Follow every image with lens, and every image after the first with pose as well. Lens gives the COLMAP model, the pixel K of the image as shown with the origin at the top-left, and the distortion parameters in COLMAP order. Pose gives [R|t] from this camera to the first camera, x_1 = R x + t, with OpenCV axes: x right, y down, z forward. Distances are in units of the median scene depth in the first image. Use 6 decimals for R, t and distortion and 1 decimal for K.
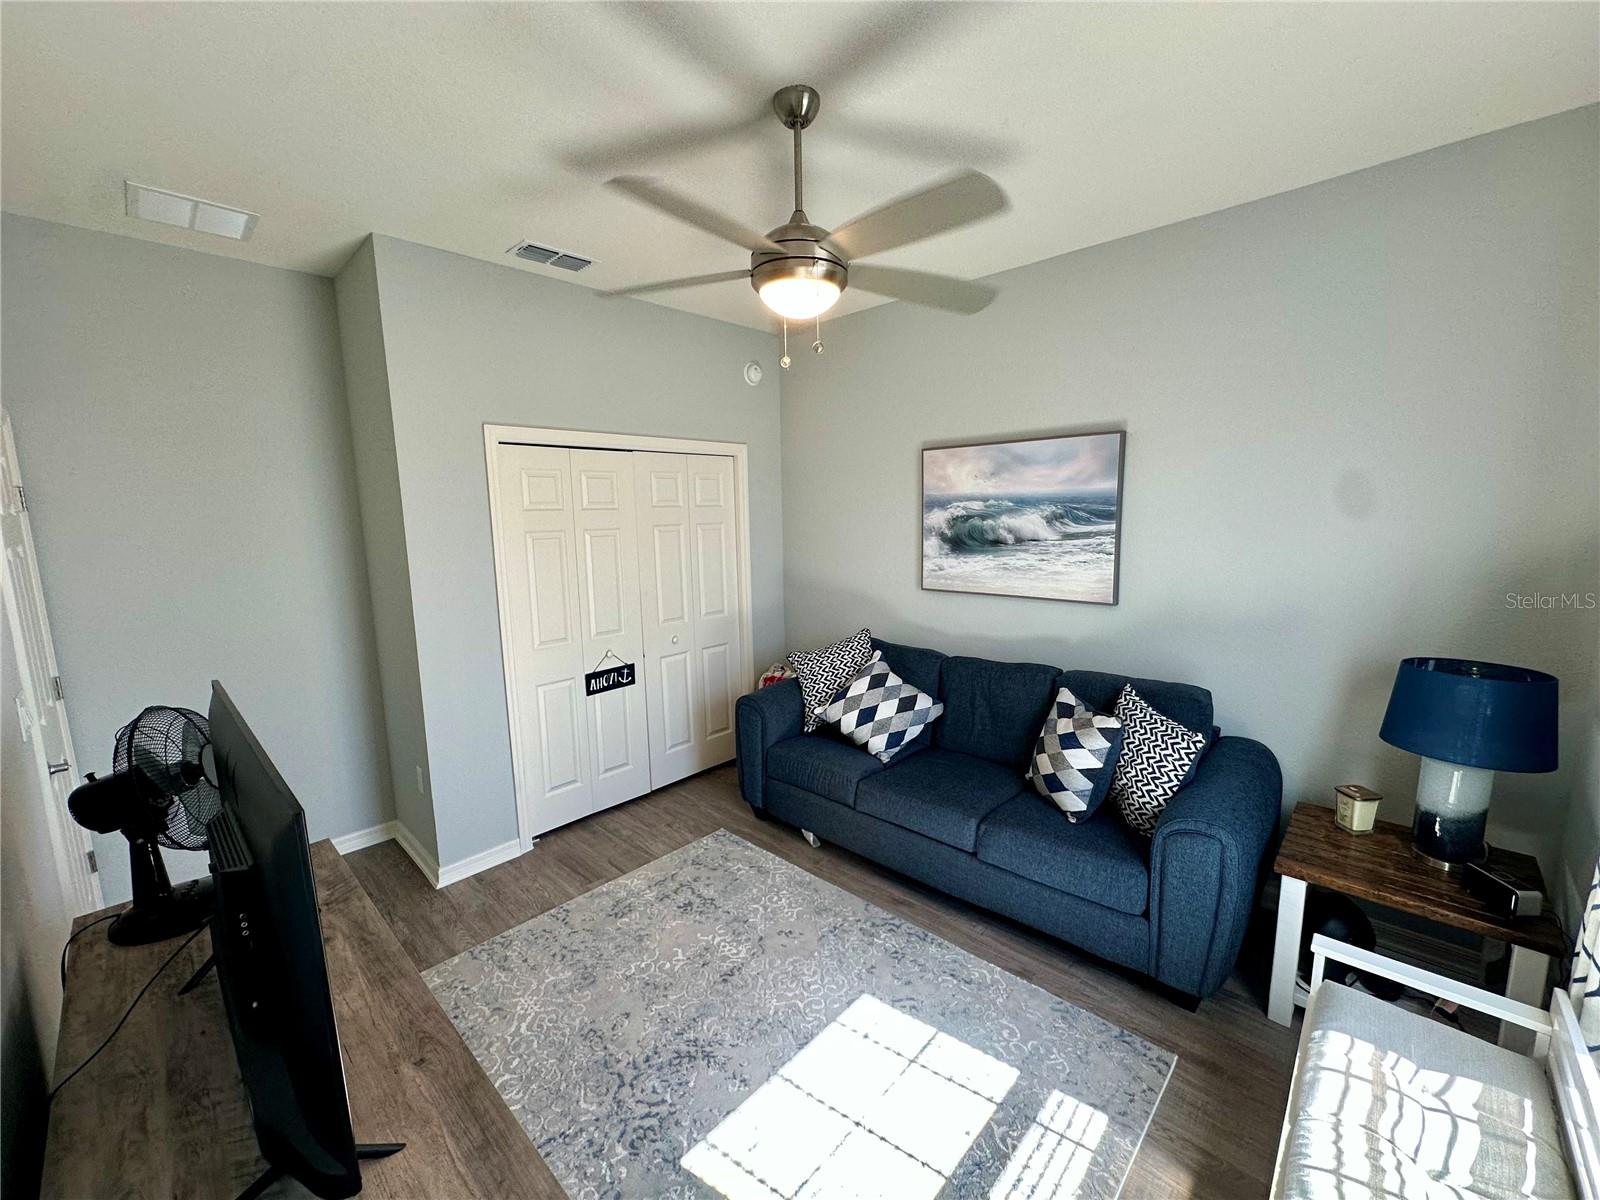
lens RADIAL K [[643.0, 0, 804.3], [0, 643.0, 600.8], [0, 0, 1]] dist [-0.002843, 0.002141]
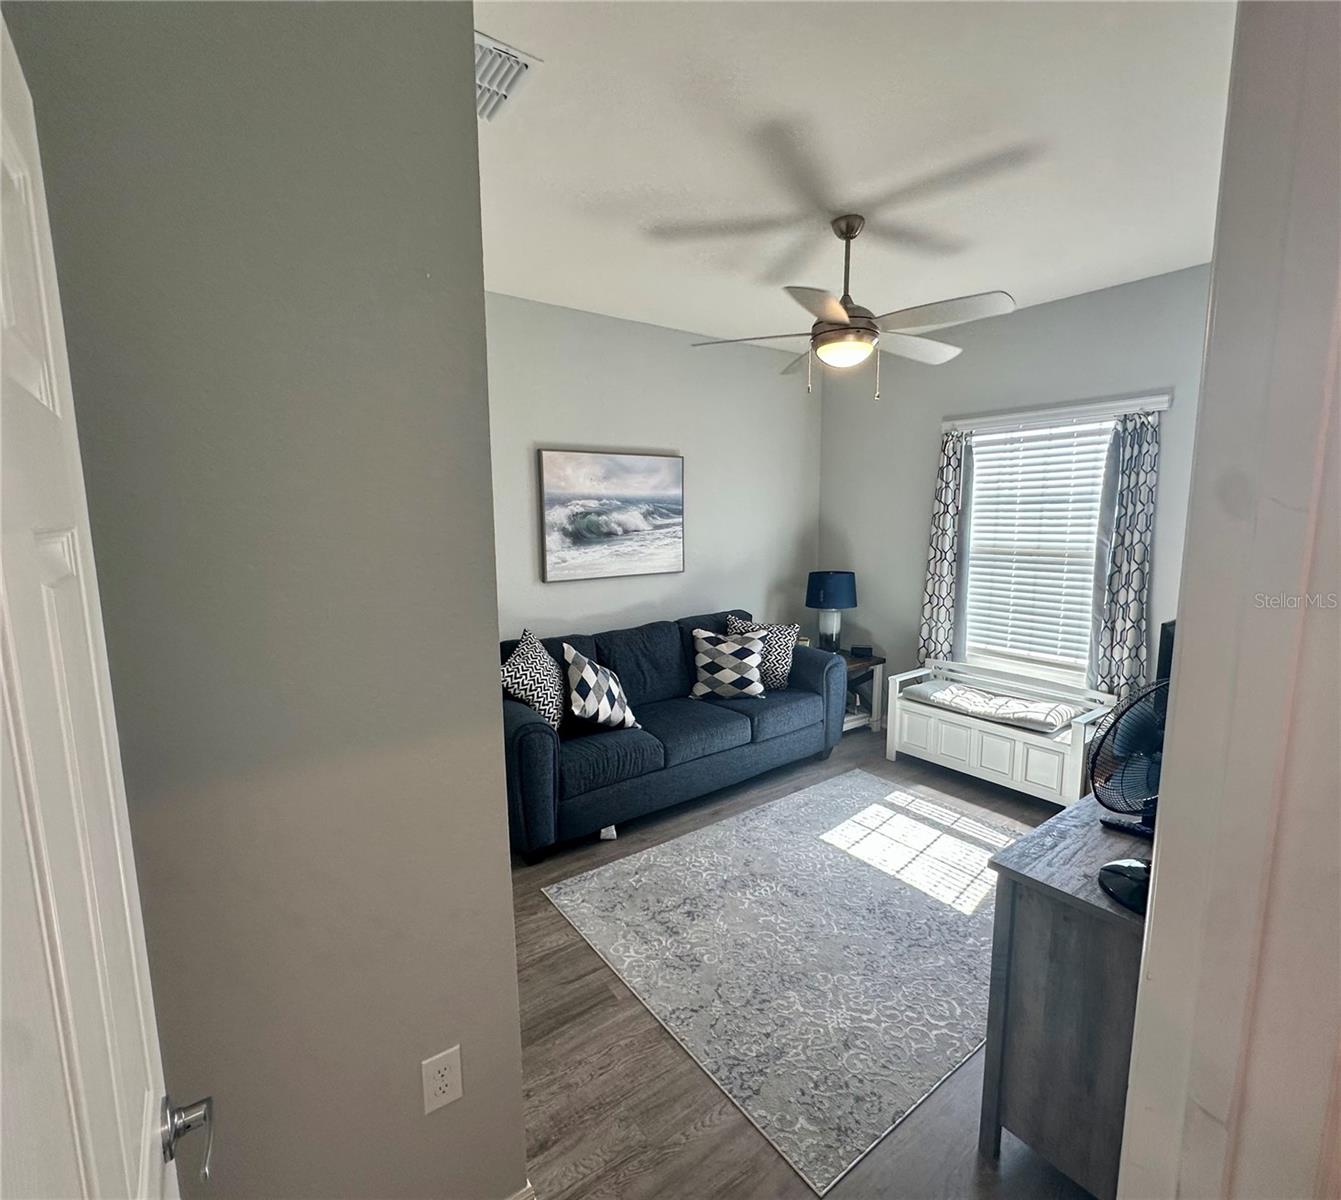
lens RADIAL K [[638.7, 0, 674.0], [0, 638.7, 601.5], [0, 0, 1]] dist [-0.002315, -0.000414]
pose [[0.182021, -0.119059, 0.976060, -0.917119], [0.144152, 0.985149, 0.093286, -0.062904], [-0.972671, 0.123721, 0.196480, 0.684118]]
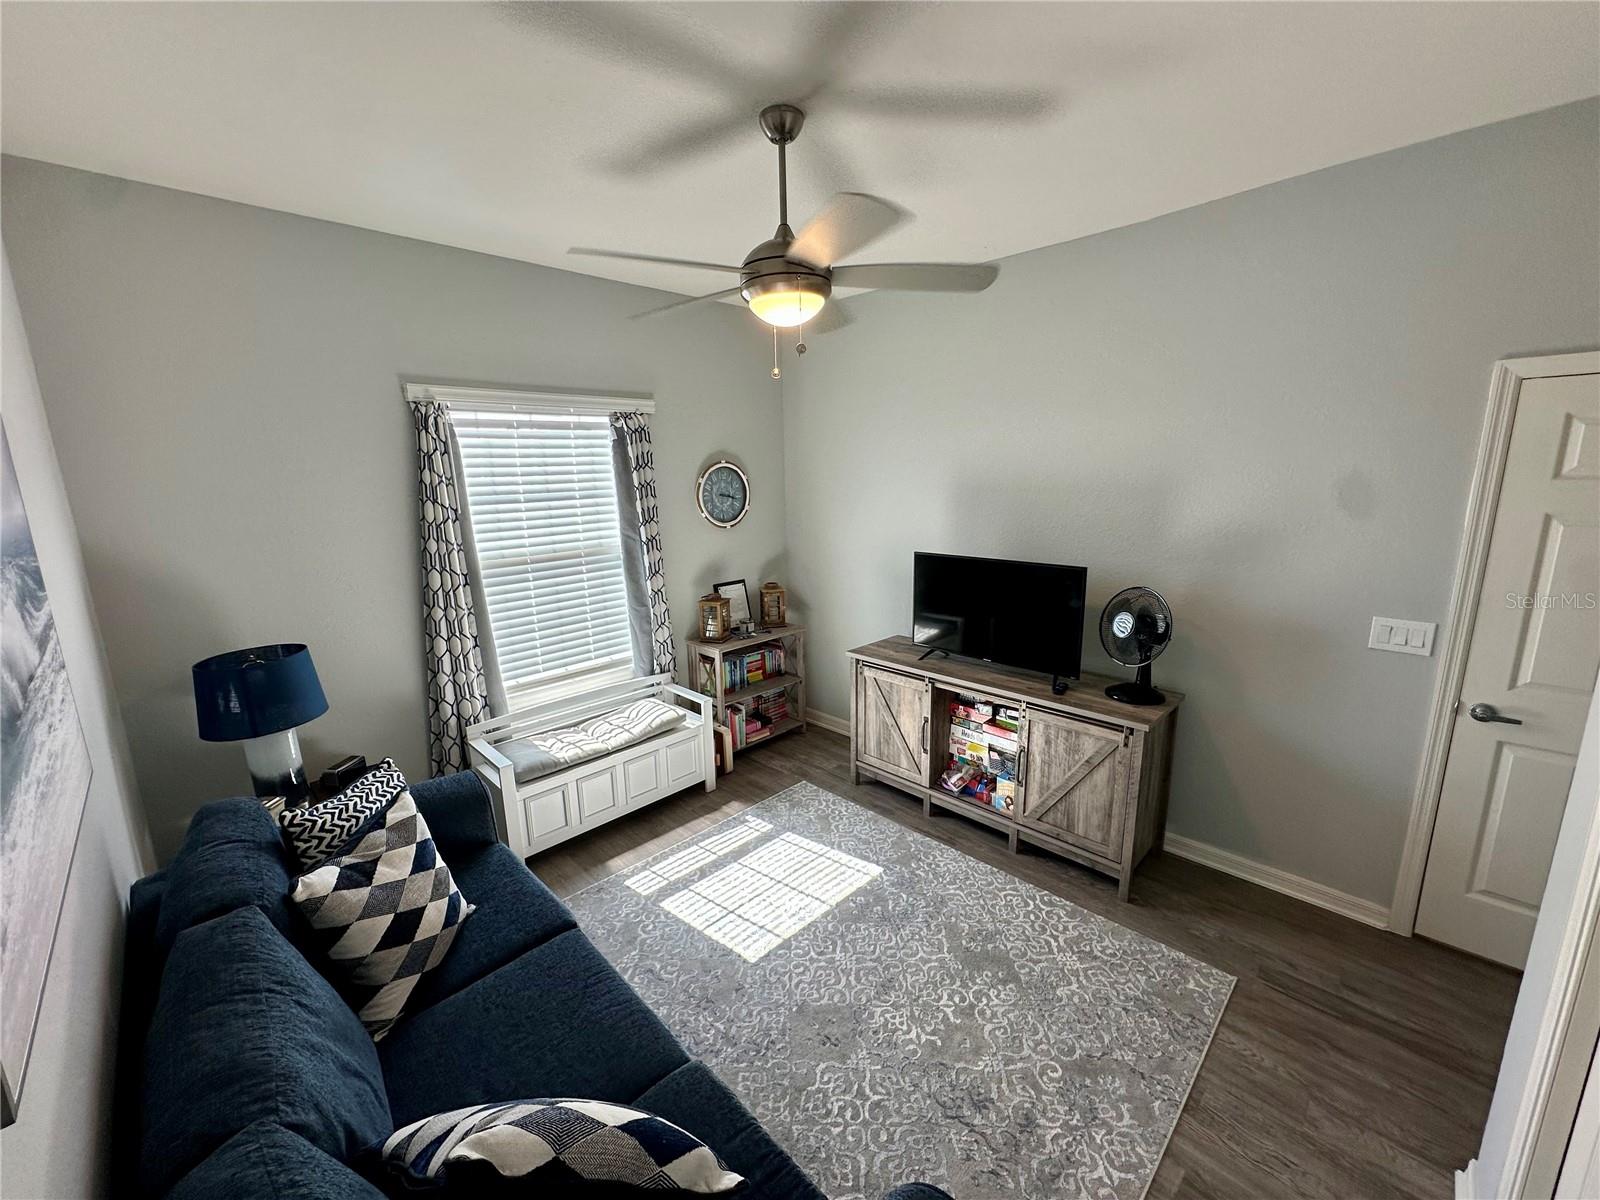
lens RADIAL K [[643.0, 0, 805.3], [0, 643.0, 598.8], [0, 0, 1]] dist [-0.002843, 0.002141]
pose [[-0.998711, 0.033223, 0.038375, -0.038472], [0.044198, 0.940960, 0.335621, -0.219917], [-0.024959, 0.336885, -0.941215, 1.272325]]
